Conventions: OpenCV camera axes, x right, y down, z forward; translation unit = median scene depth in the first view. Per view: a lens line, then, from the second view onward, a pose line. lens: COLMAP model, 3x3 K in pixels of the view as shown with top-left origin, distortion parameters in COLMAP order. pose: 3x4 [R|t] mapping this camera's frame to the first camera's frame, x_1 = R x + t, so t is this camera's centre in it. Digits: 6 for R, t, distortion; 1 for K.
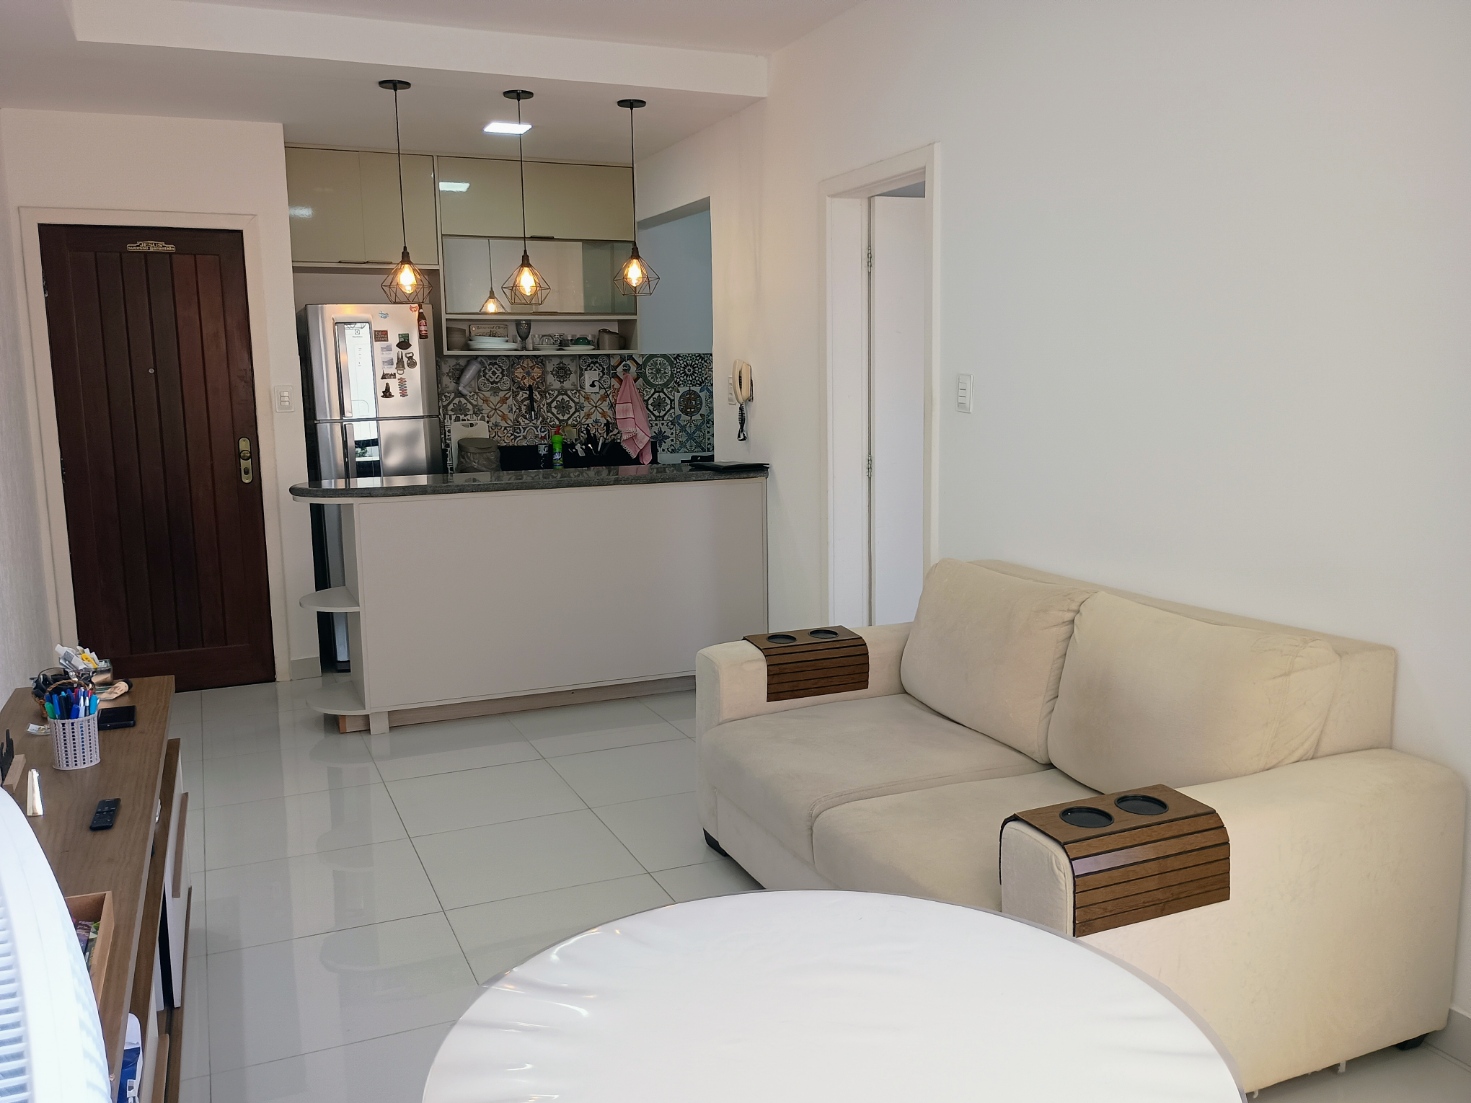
lens RADIAL K [[1224.6, 0, 735.8], [0, 1224.6, 550.5], [0, 0, 1]] dist [-0.003992, -0.001489]
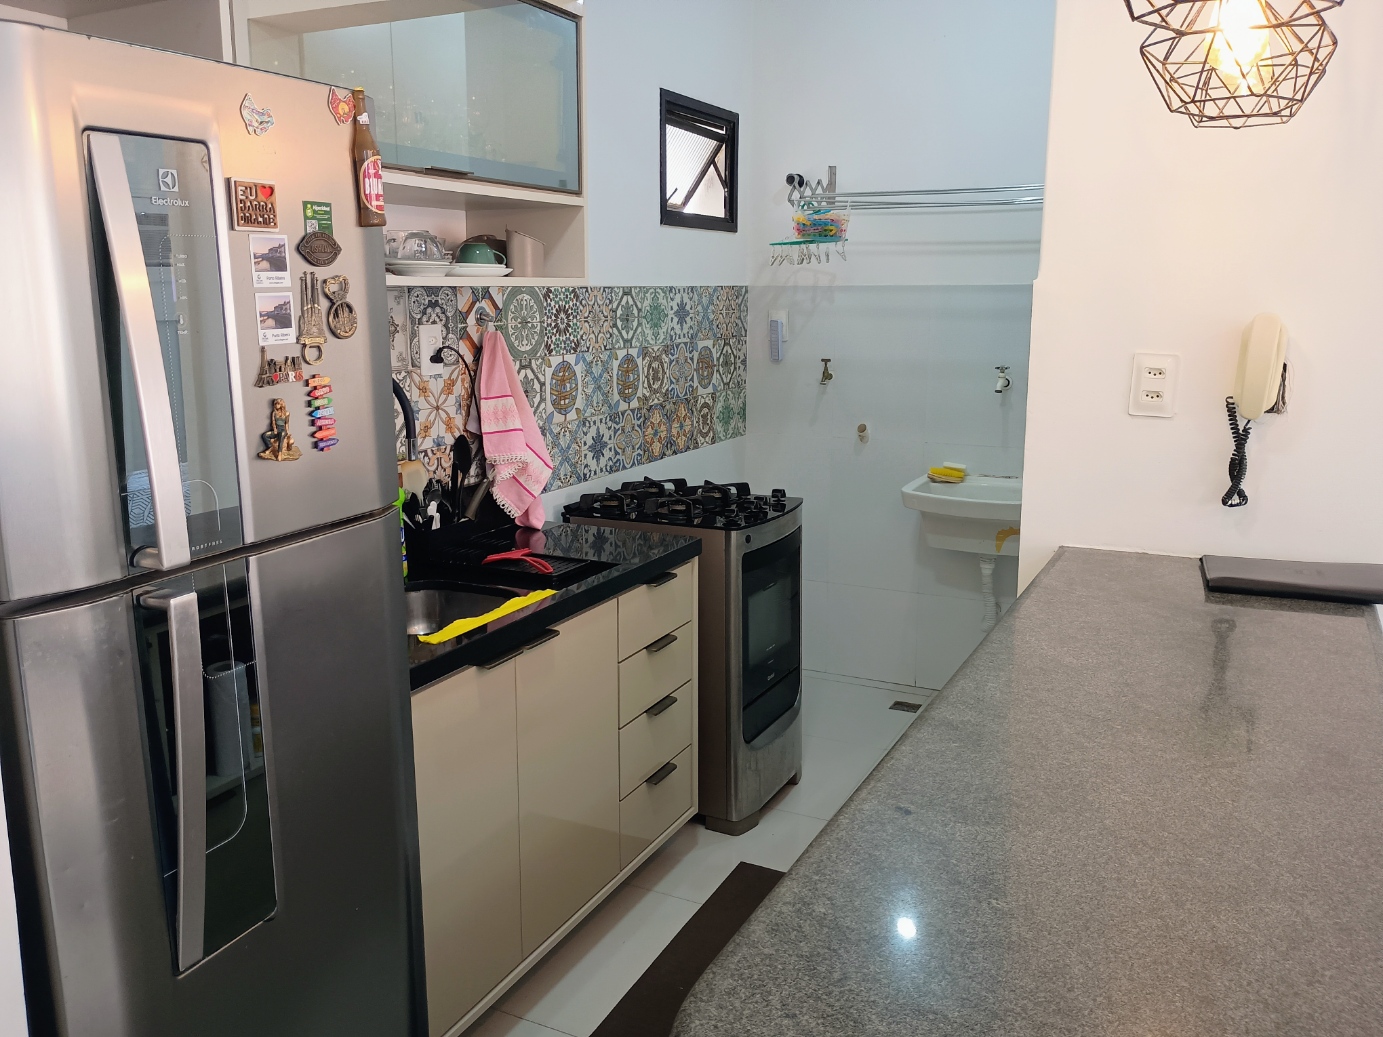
lens RADIAL K [[1151.3, 0, 691.7], [0, 1151.3, 519.2], [0, 0, 1]] dist [-0.003992, -0.001489]
pose [[0.757911, -0.111828, 0.642701, -0.309913], [0.081857, 0.993714, 0.076373, -0.102239], [-0.647202, -0.005274, 0.762301, 0.634637]]
